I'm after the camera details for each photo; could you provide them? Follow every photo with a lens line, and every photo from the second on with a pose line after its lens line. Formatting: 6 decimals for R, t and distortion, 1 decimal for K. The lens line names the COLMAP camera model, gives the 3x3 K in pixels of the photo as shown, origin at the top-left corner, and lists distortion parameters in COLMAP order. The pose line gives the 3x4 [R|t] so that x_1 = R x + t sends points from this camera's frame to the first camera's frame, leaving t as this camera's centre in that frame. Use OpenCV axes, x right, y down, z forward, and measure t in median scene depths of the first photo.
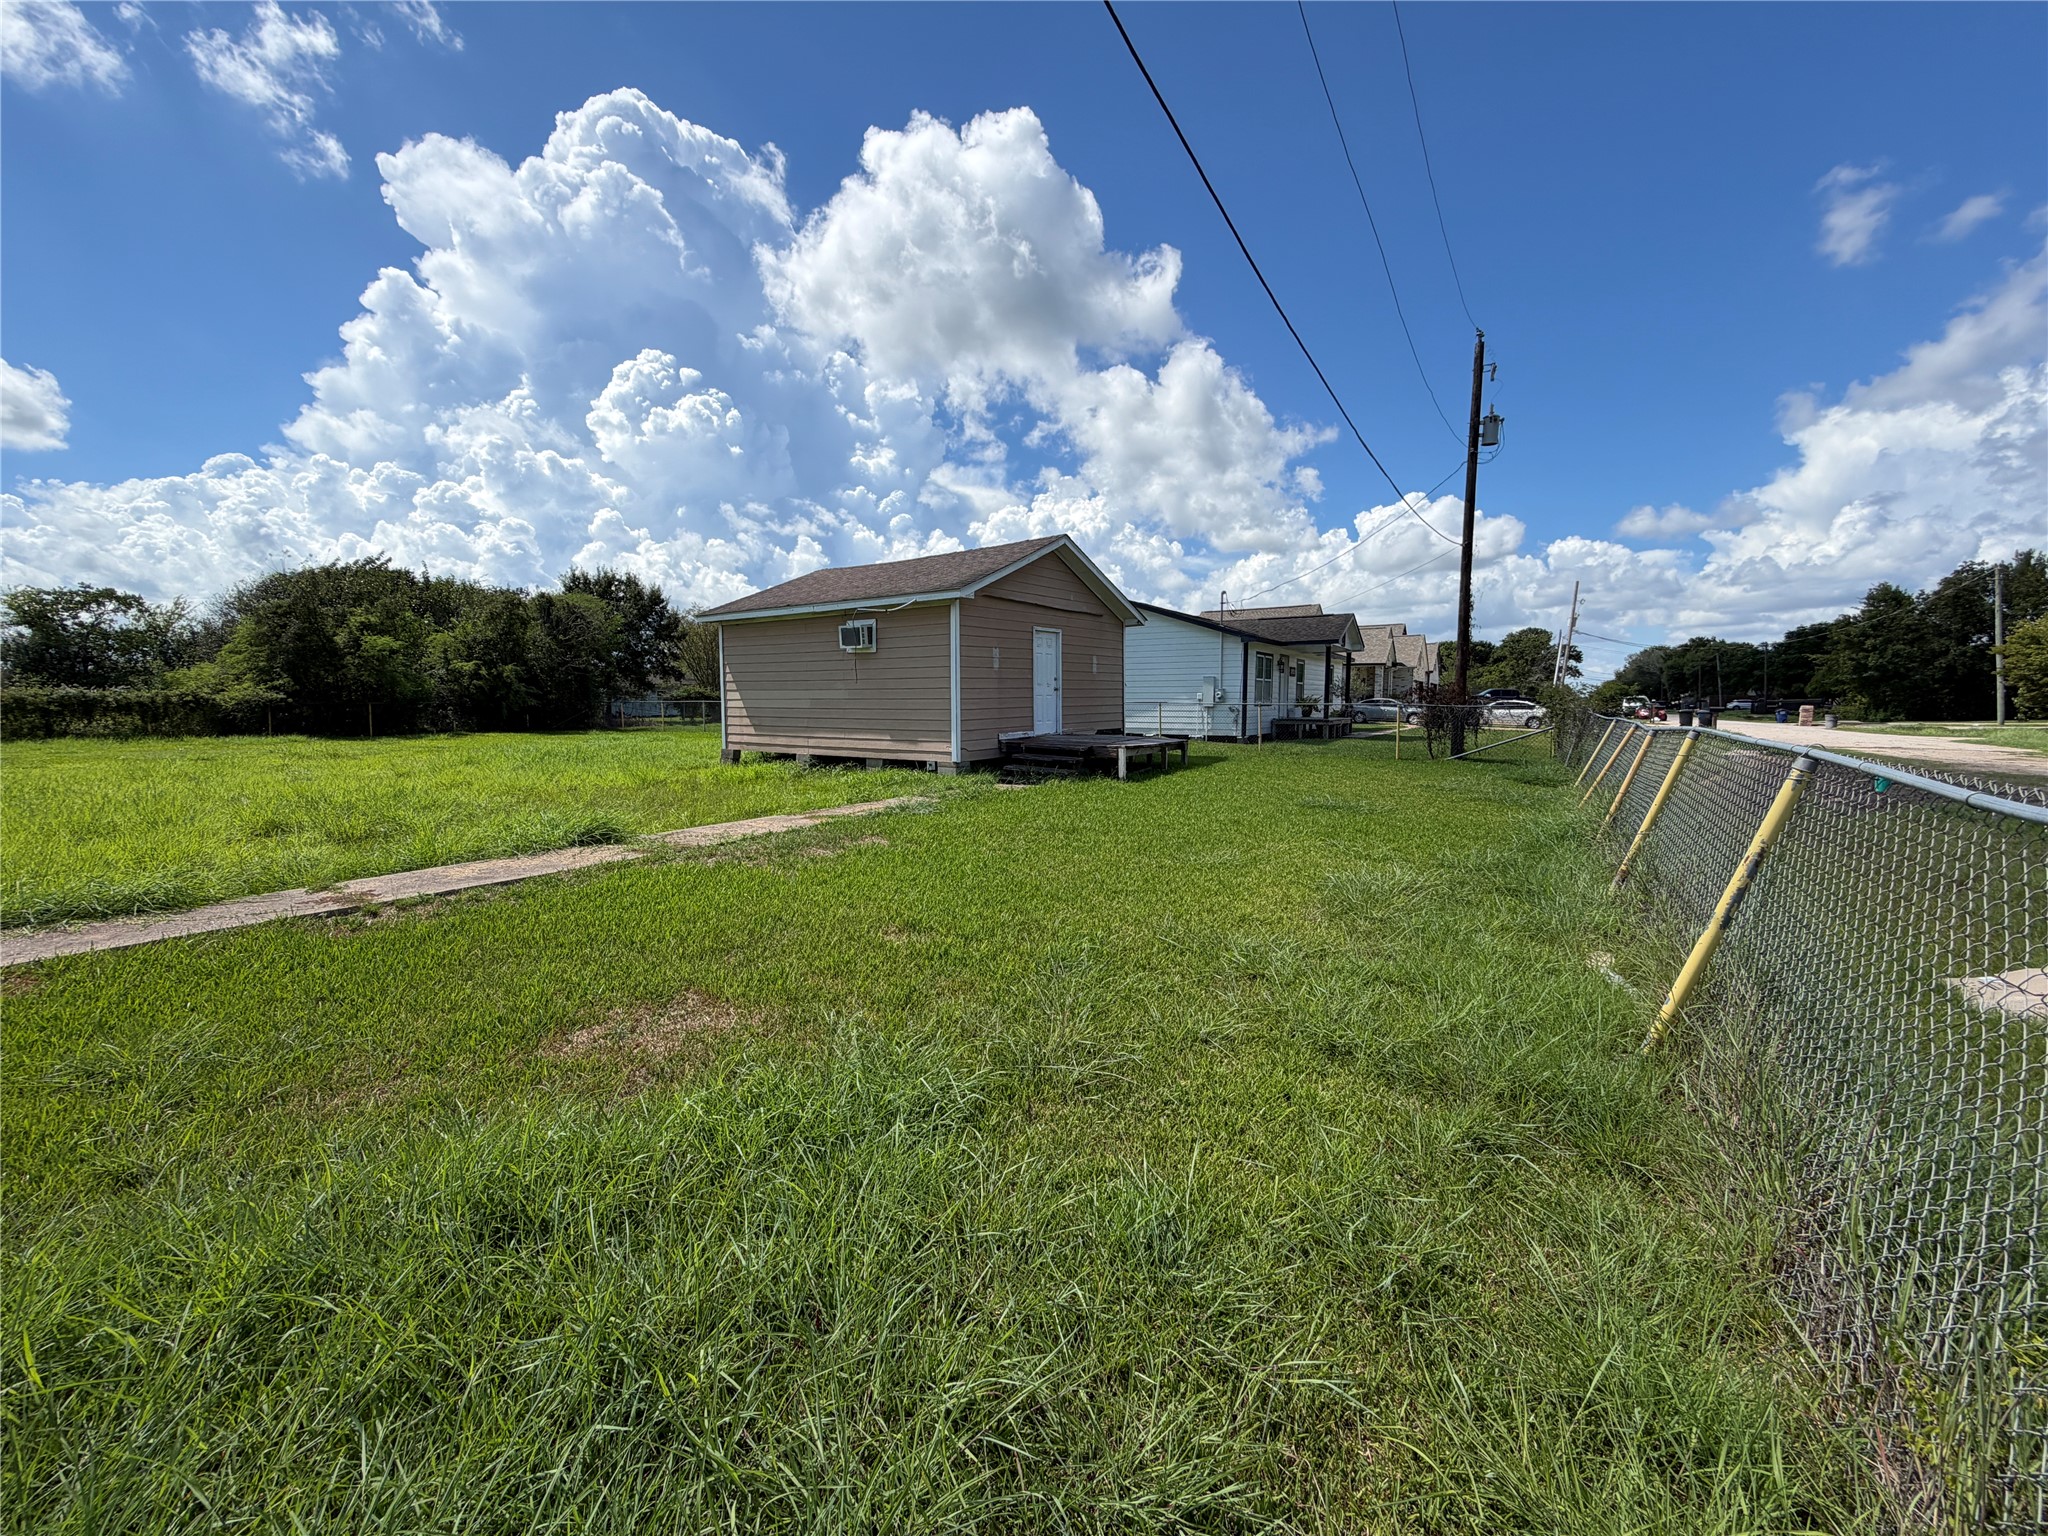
lens RADIAL K [[776.6, 0, 1024.0], [0, 776.6, 768.0], [0, 0, 1]] dist [0.002670, 0.000535]
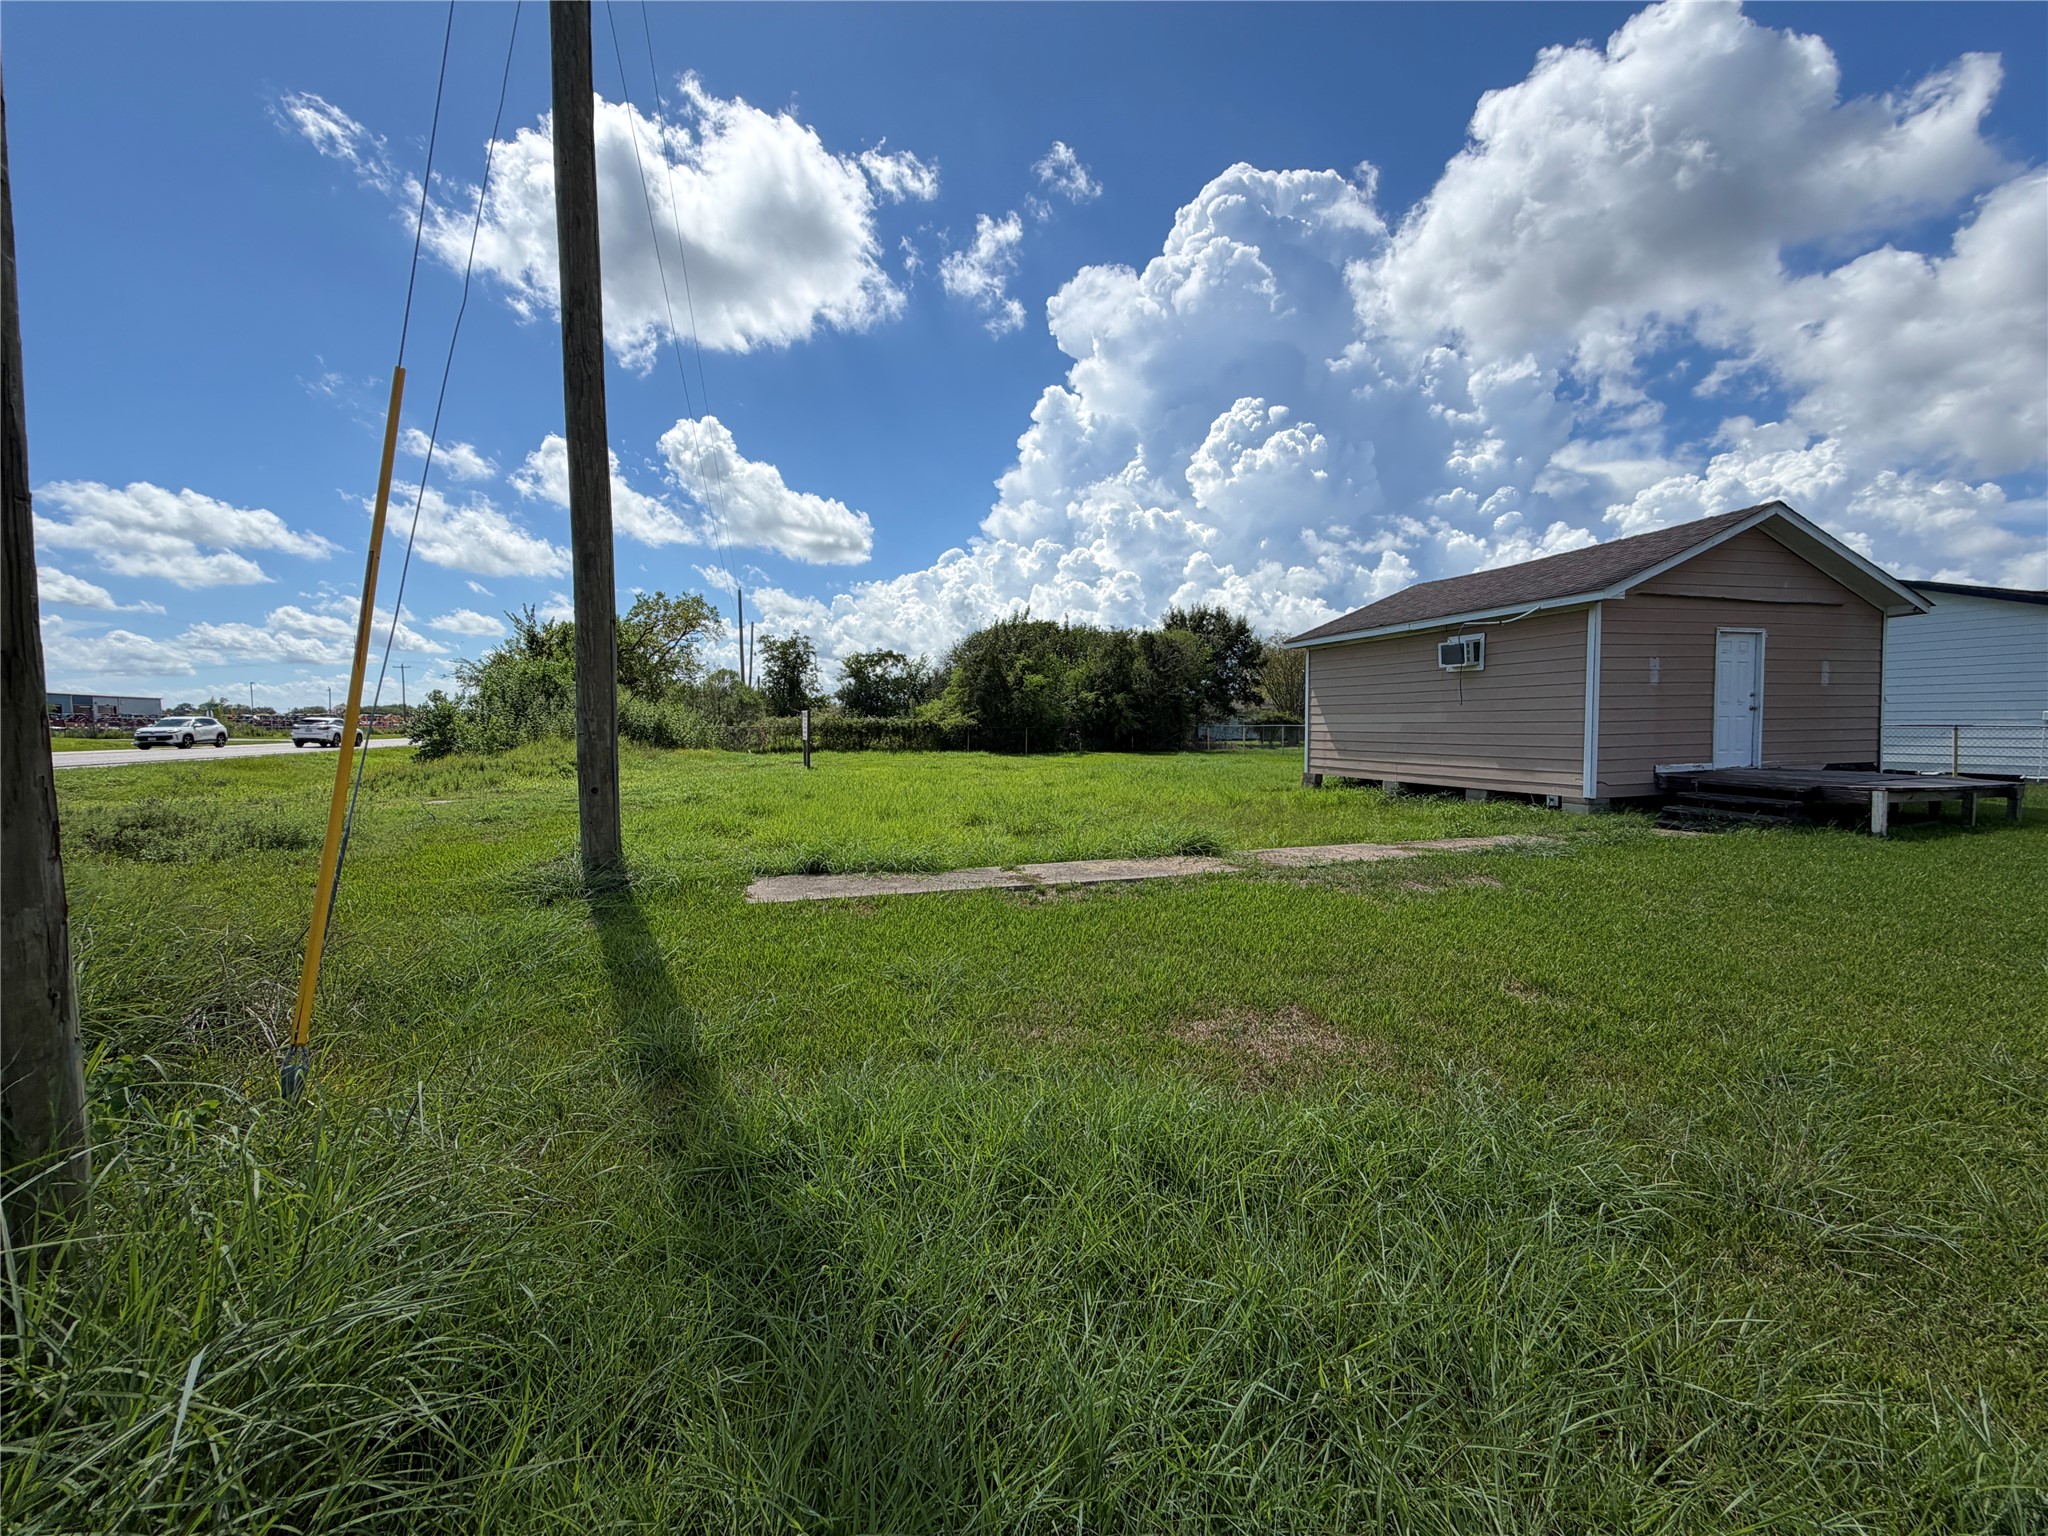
lens RADIAL K [[799.8, 0, 1024.0], [0, 799.8, 768.0], [0, 0, 1]] dist [-0.002068, -0.000159]
pose [[0.790856, 0.029920, -0.611271, -0.035191], [-0.050944, 0.998556, -0.017034, 0.004298], [0.609879, 0.044612, 0.791238, -0.029703]]
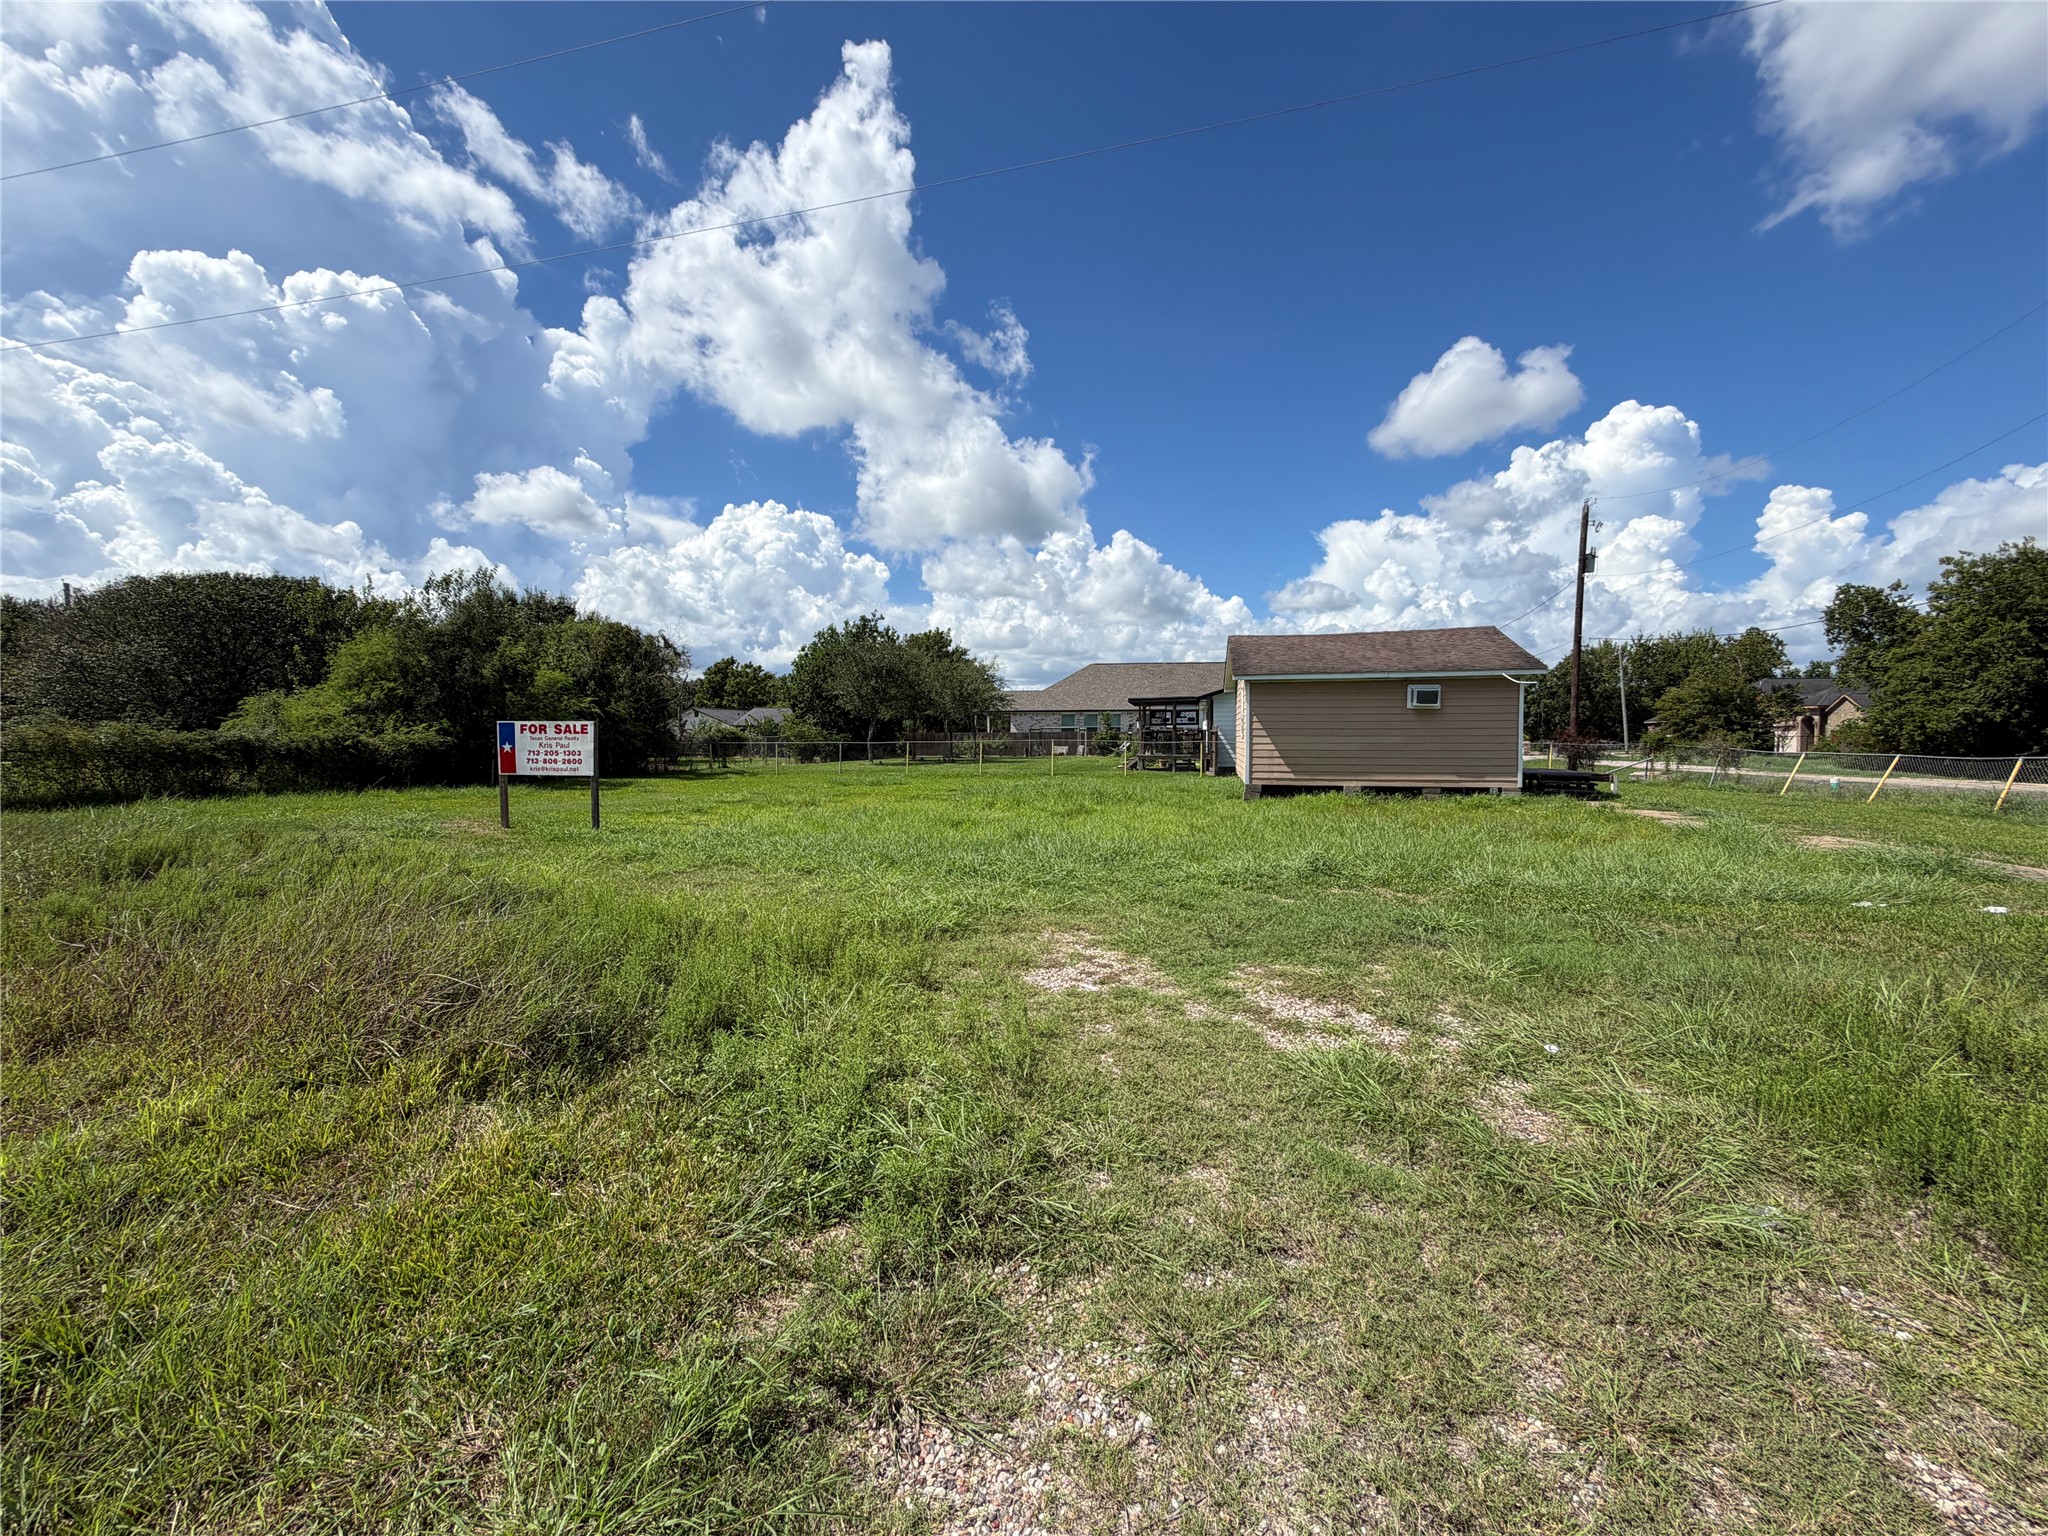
lens RADIAL K [[813.4, 0, 1024.0], [0, 813.4, 768.0], [0, 0, 1]] dist [-0.001667, 0.000312]
pose [[0.933397, -0.012977, 0.358612, -1.120899], [0.032263, 0.998333, -0.047849, -0.000769], [-0.357393, 0.056232, 0.932260, -0.050271]]
